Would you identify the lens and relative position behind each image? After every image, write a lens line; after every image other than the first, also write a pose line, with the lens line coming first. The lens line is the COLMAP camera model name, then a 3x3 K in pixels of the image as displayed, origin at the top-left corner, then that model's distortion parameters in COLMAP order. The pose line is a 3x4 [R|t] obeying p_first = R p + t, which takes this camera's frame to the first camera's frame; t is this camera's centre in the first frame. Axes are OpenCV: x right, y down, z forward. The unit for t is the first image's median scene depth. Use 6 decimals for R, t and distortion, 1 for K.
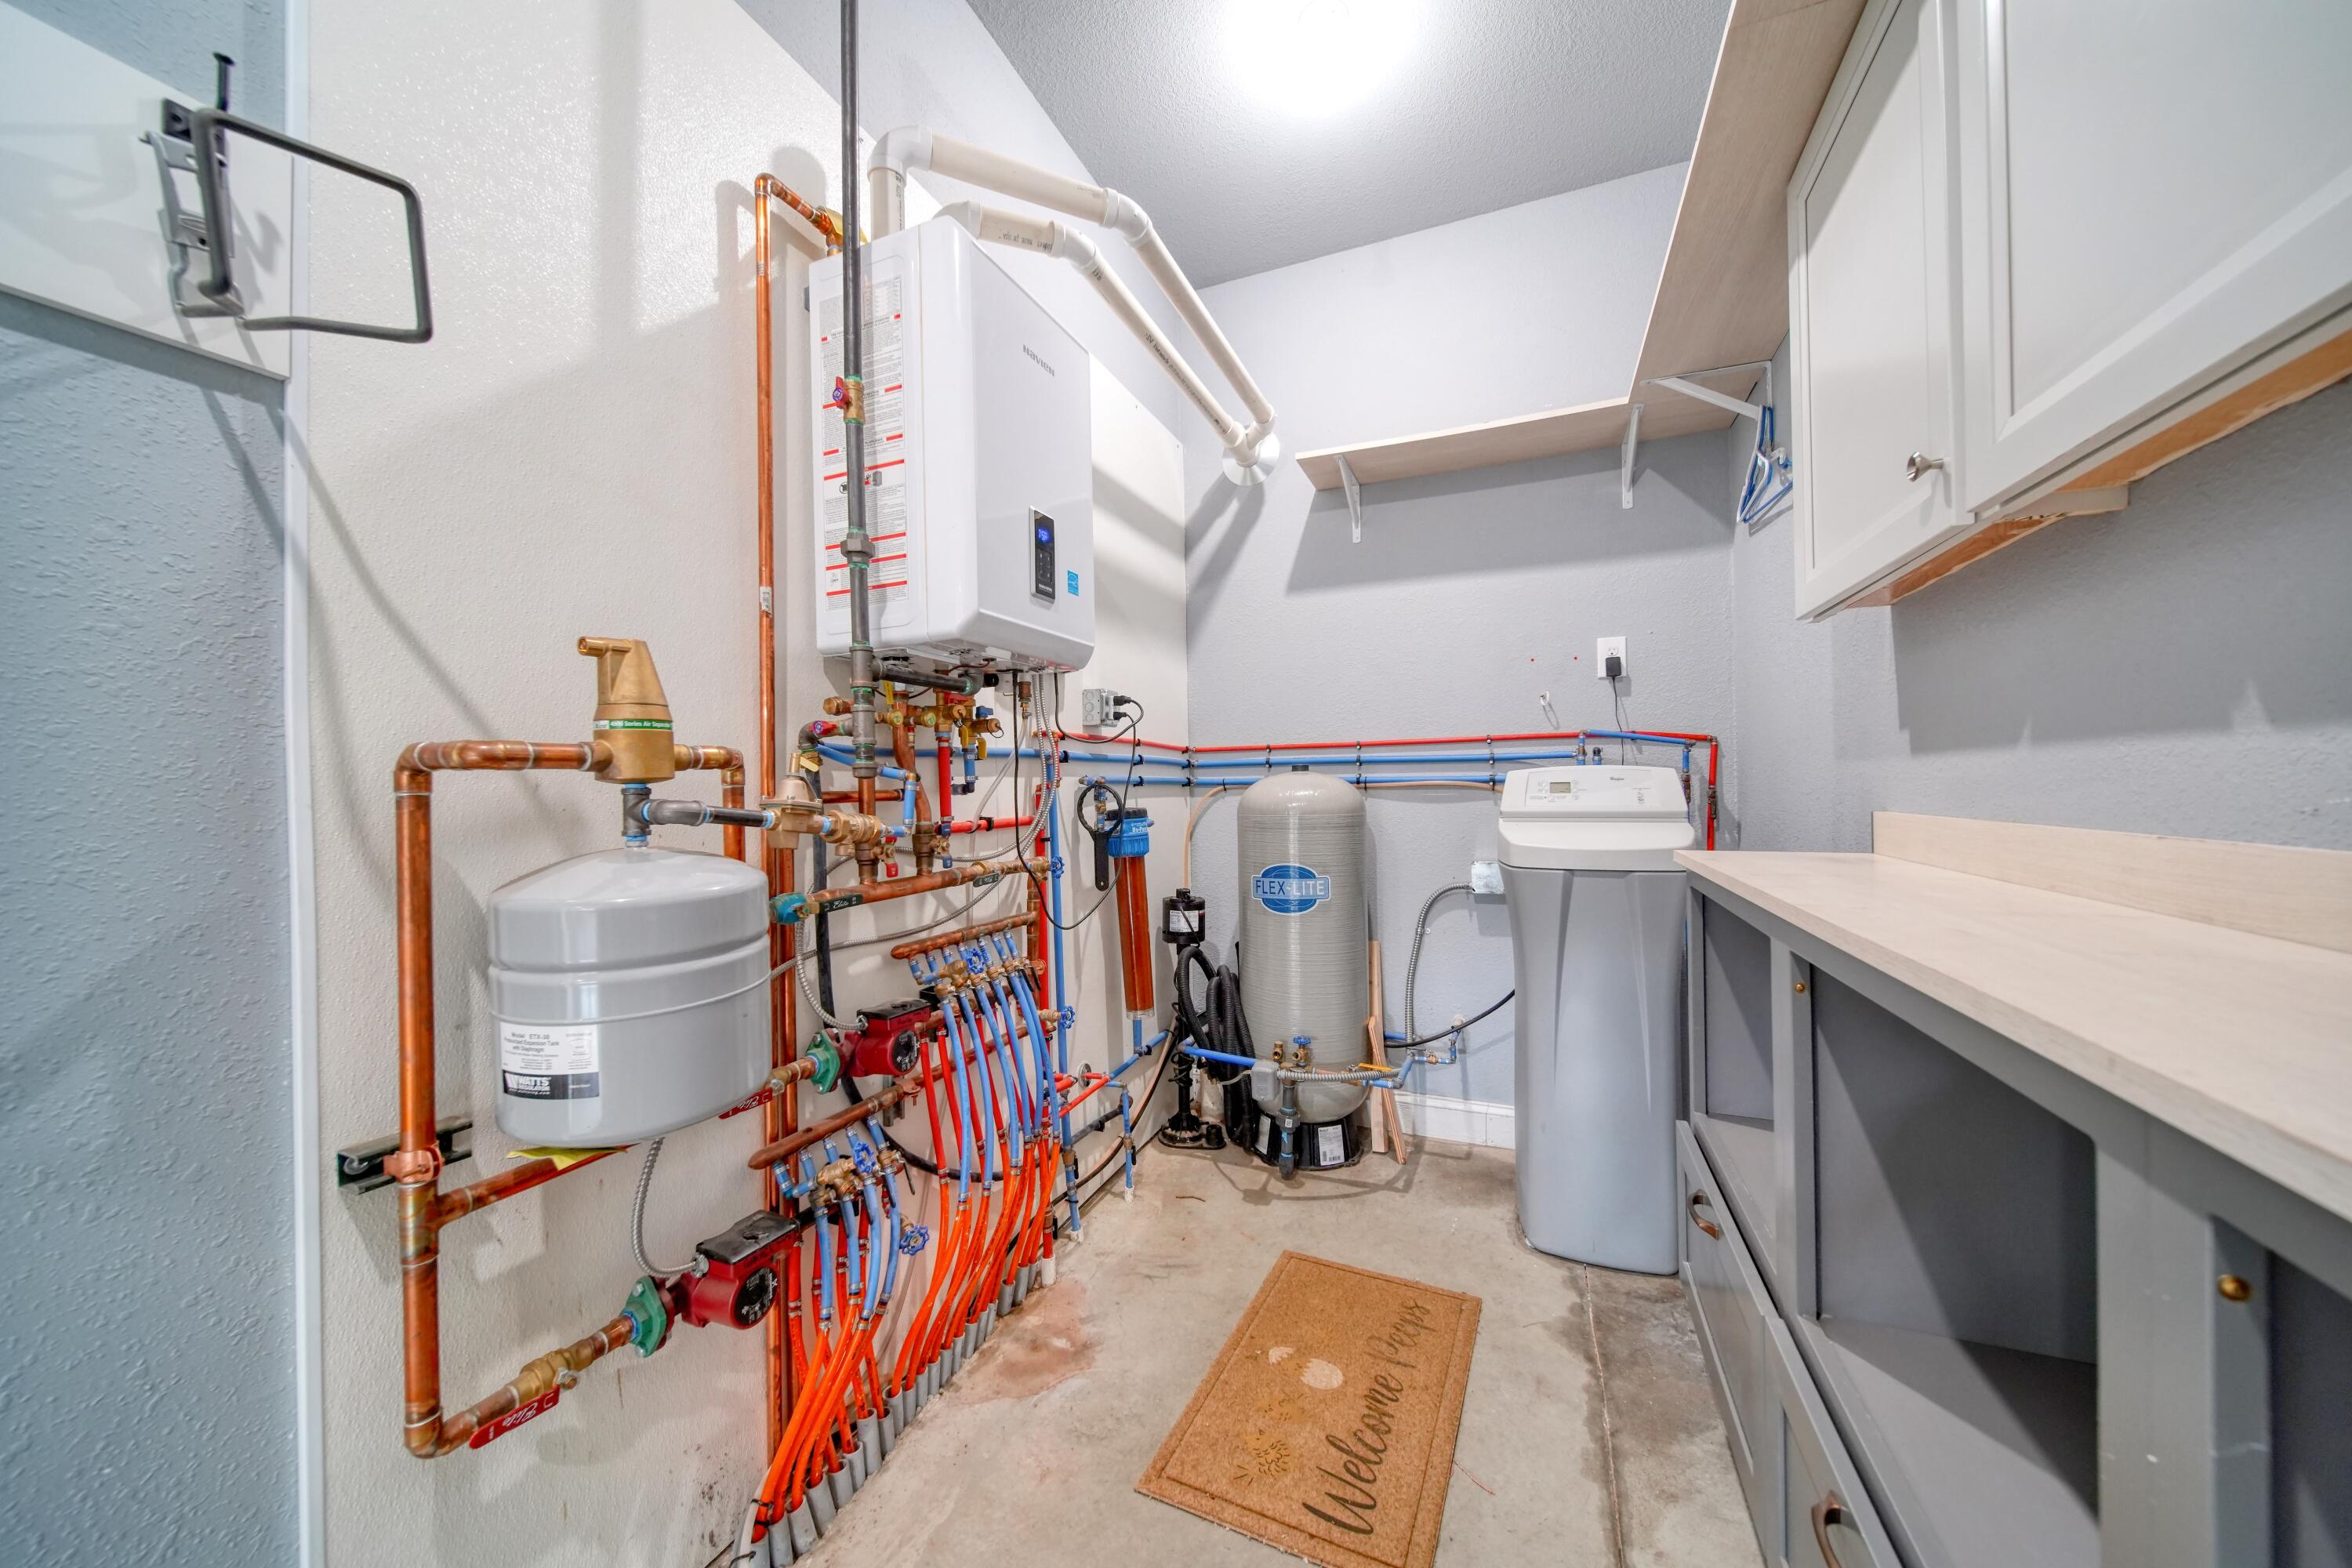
lens RADIAL K [[828.1, 0, 1168.8], [0, 828.1, 780.8], [0, 0, 1]] dist [-0.002790, -0.000772]
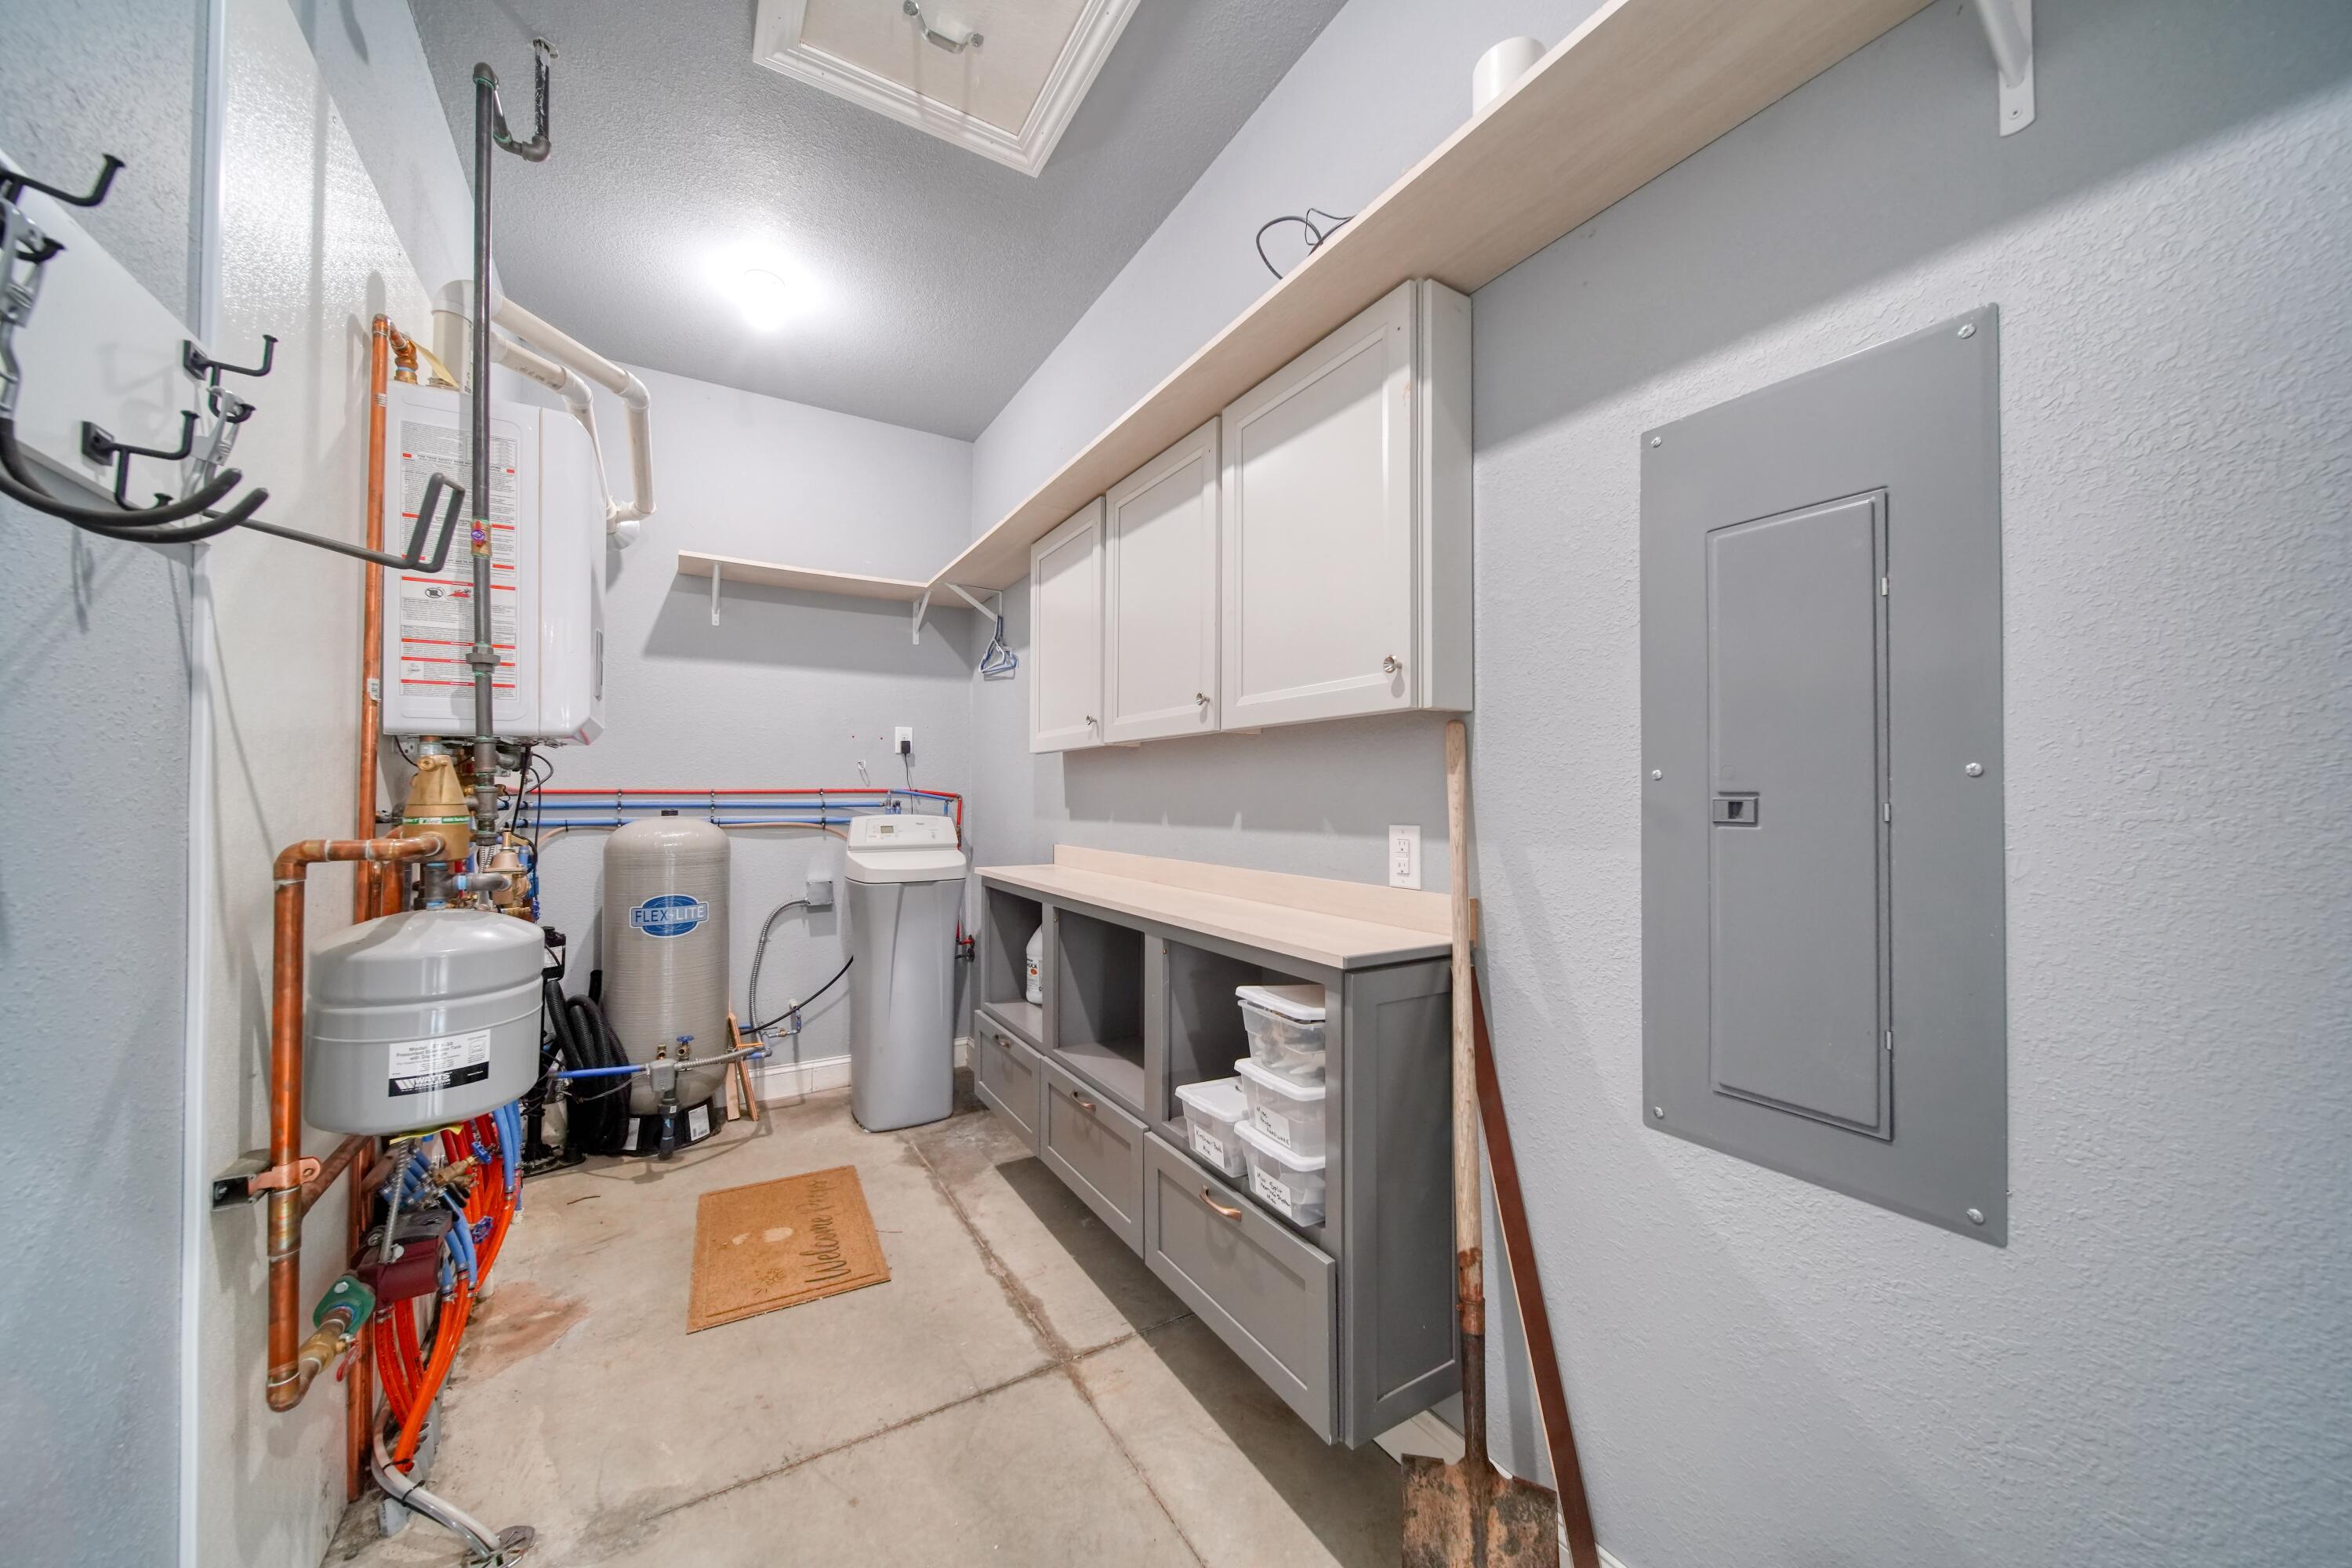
lens RADIAL K [[828.1, 0, 1177.9], [0, 828.1, 787.9], [0, 0, 1]] dist [-0.002790, -0.000772]
pose [[0.582446, 0.023451, 0.812531, -0.412087], [-0.013987, 0.999725, -0.018827, -0.042420], [-0.812749, -0.000399, 0.582614, -0.297580]]
